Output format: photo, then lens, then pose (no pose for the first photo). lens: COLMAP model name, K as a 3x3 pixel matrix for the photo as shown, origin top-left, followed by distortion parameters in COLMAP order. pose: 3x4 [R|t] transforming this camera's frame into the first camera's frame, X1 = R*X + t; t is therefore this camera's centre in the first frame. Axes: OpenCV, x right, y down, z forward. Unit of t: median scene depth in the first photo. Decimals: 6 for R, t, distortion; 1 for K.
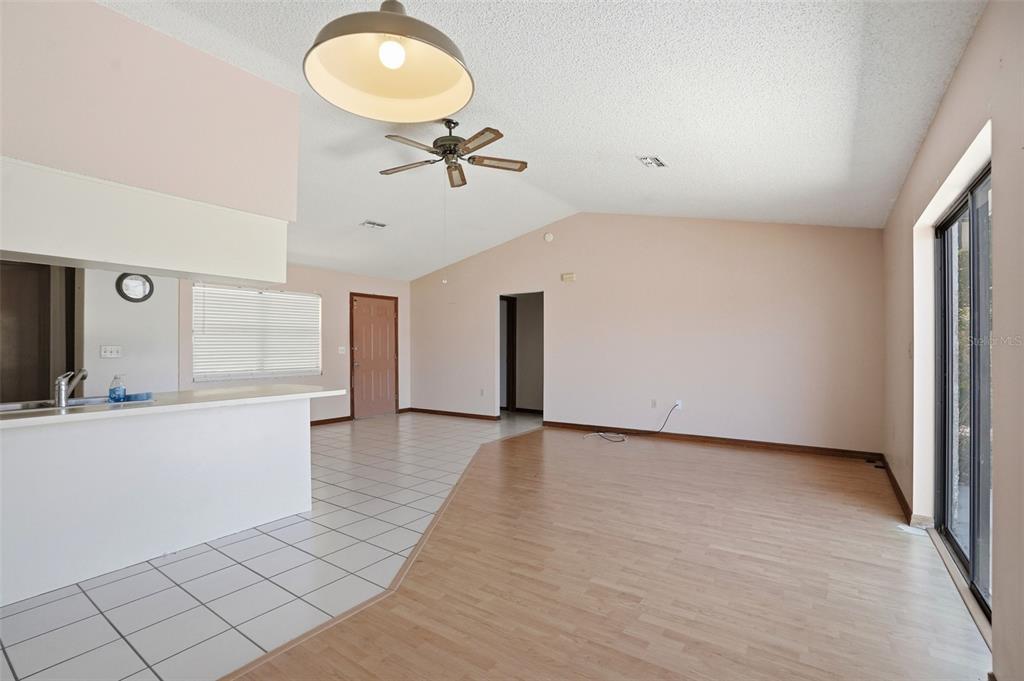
lens RADIAL K [[483.1, 0, 499.2], [0, 483.1, 343.3], [0, 0, 1]] dist [-0.046800, 0.011473]
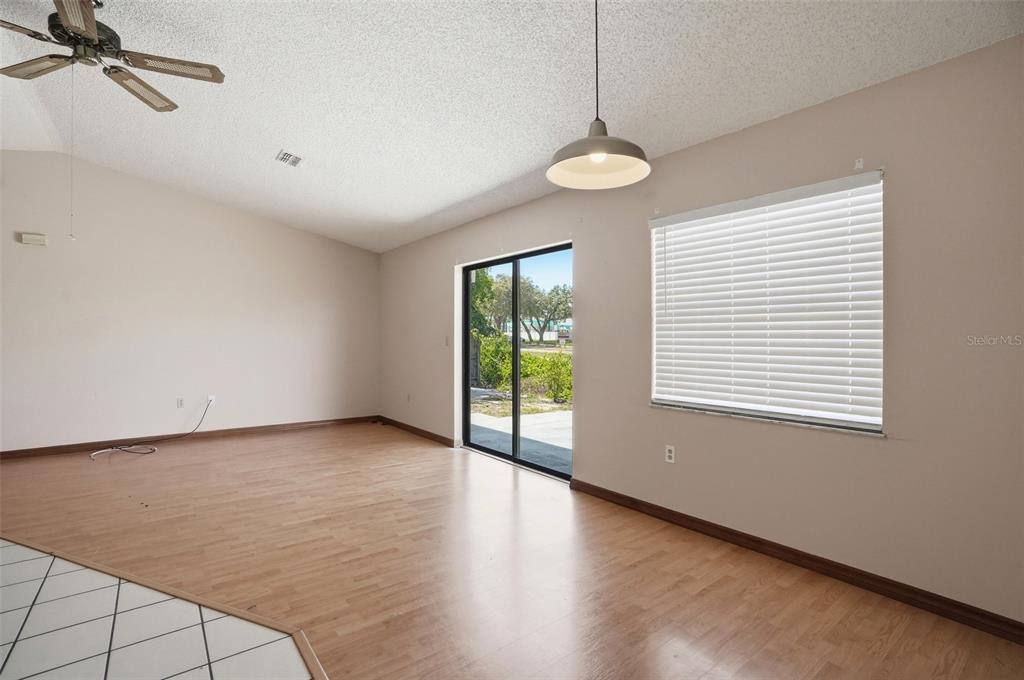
lens RADIAL K [[483.1, 0, 523.7], [0, 483.1, 333.5], [0, 0, 1]] dist [-0.046800, 0.011473]
pose [[0.275426, 0.010450, 0.961265, -0.605112], [-0.004563, 0.999944, -0.009563, 0.004873], [-0.961311, -0.001752, 0.275459, 0.265150]]
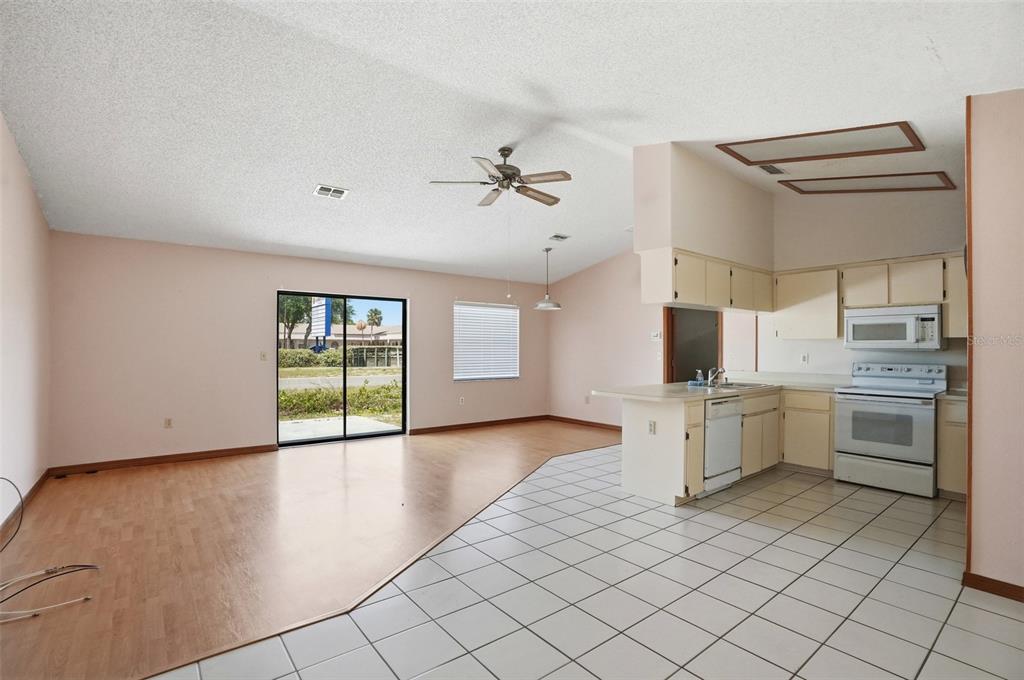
lens RADIAL K [[483.1, 0, 512.0], [0, 483.1, 346.2], [0, 0, 1]] dist [-0.046800, 0.011473]
pose [[-0.966251, 0.002369, 0.257592, -0.438733], [-0.000079, 0.999955, -0.009494, -0.004248], [-0.257603, -0.009194, -0.966207, 2.247371]]
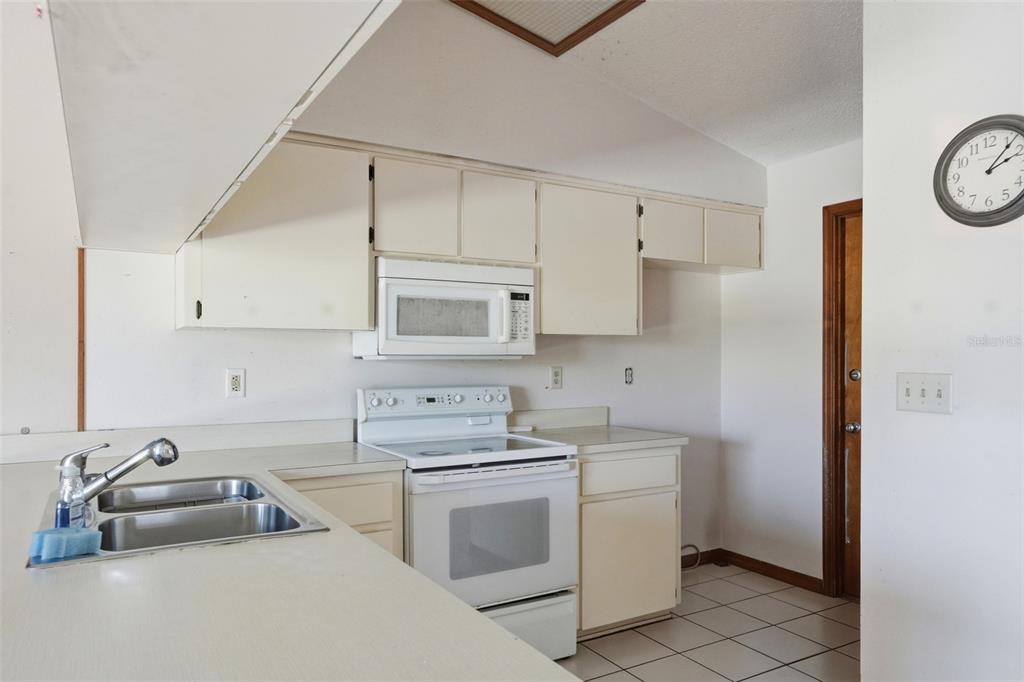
lens RADIAL K [[682.8, 0, 517.1], [0, 682.8, 363.3], [0, 0, 1]] dist [-0.010963, 0.009241]
pose [[-0.403547, 0.013055, -0.914866, -0.354322], [0.006335, 0.999914, 0.011474, -0.008910], [0.914937, -0.001165, -0.403595, 1.142247]]
